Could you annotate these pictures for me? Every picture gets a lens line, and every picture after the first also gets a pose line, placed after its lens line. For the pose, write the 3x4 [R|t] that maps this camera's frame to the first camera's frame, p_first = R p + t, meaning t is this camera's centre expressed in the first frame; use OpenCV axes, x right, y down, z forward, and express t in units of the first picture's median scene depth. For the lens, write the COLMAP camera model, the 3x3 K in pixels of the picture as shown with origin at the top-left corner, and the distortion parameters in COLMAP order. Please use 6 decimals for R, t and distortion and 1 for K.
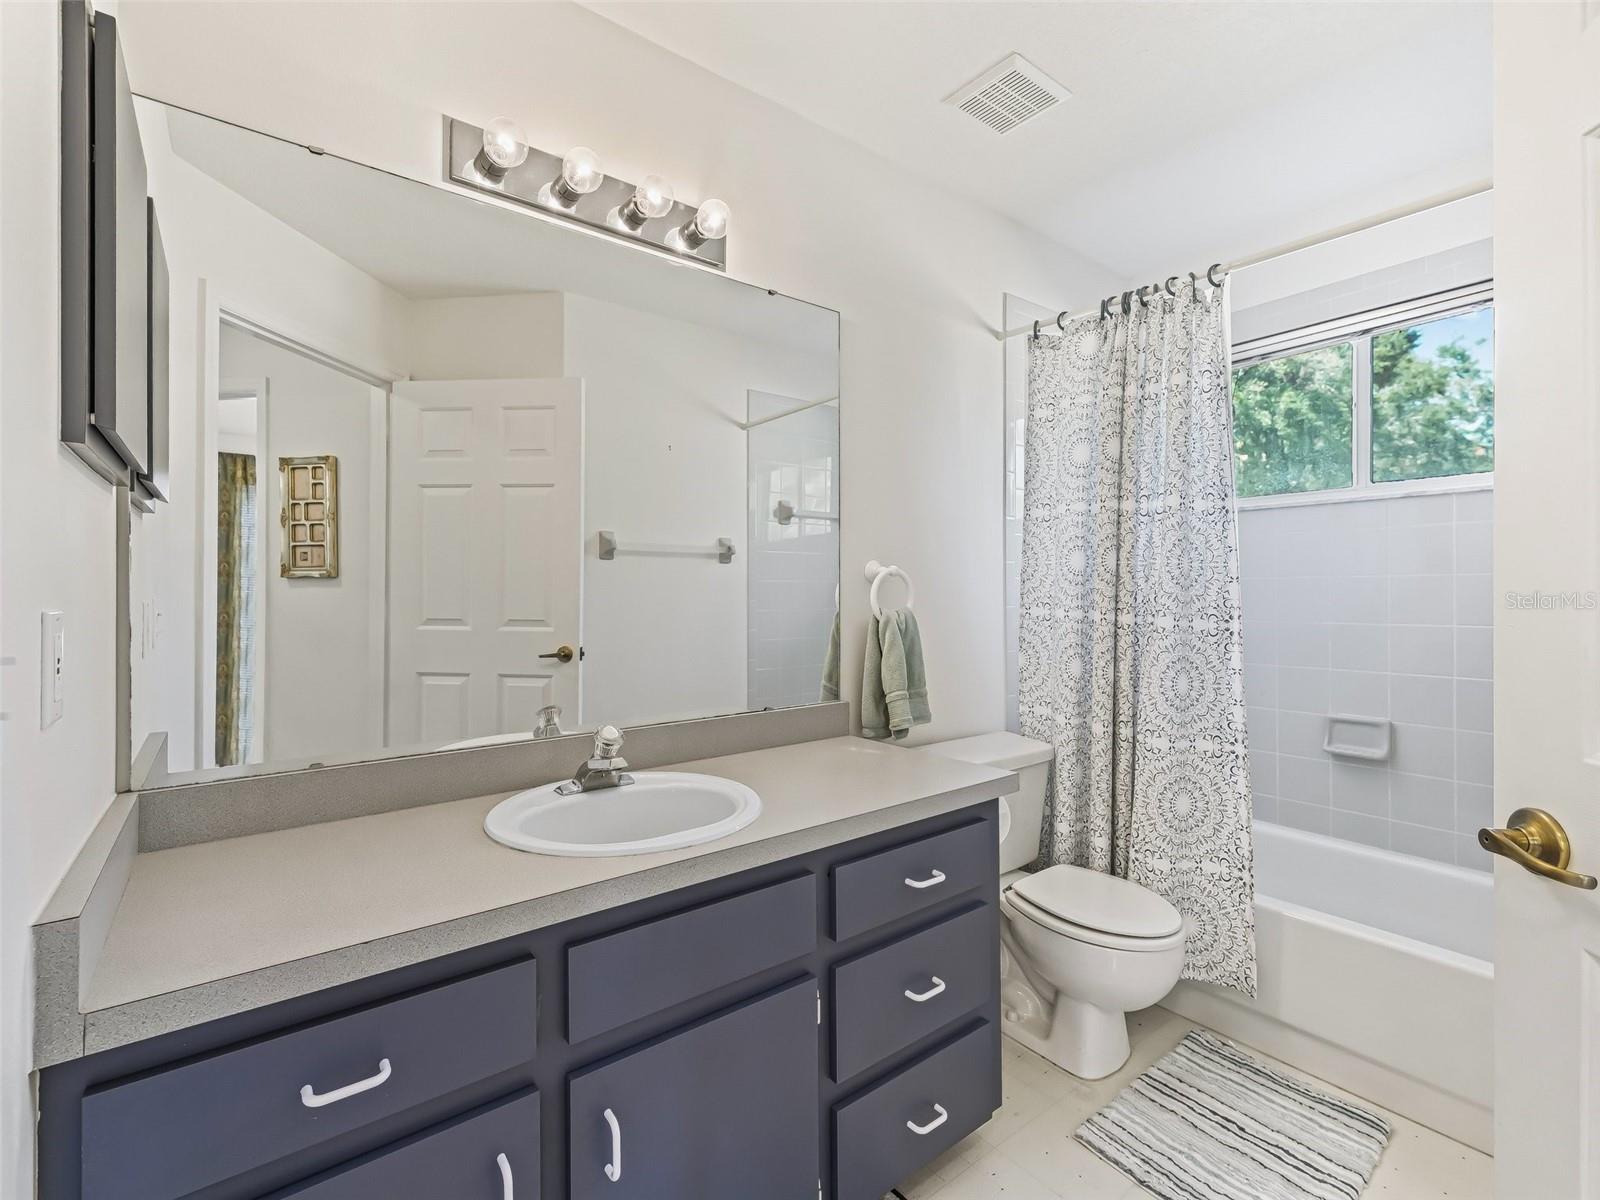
lens RADIAL K [[724.1, 0, 796.7], [0, 724.1, 589.1], [0, 0, 1]] dist [-0.000342, -0.000831]
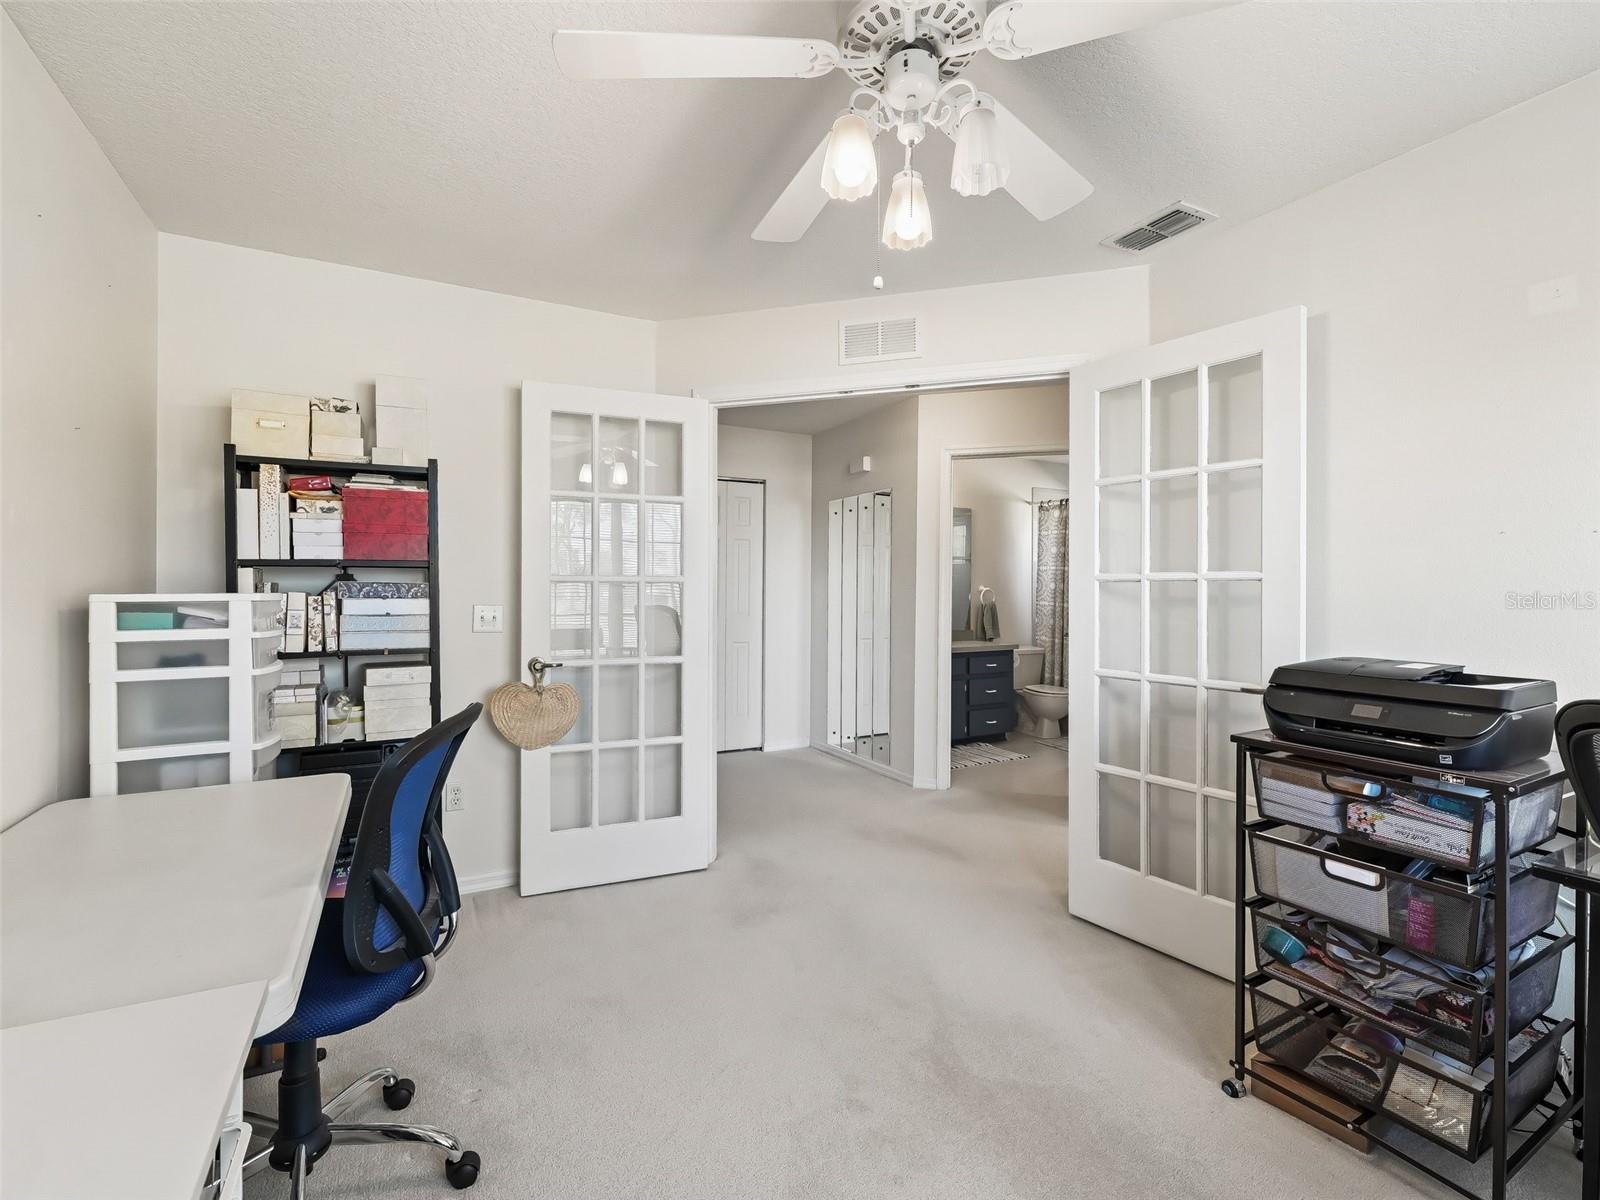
lens RADIAL K [[724.1, 0, 796.7], [0, 724.1, 589.1], [0, 0, 1]] dist [-0.000342, -0.000831]
pose [[0.985388, 0.005494, -0.170238, -0.144250], [-0.003942, 0.999948, 0.009452, -0.050421], [0.170281, -0.008643, 0.985358, -2.149569]]
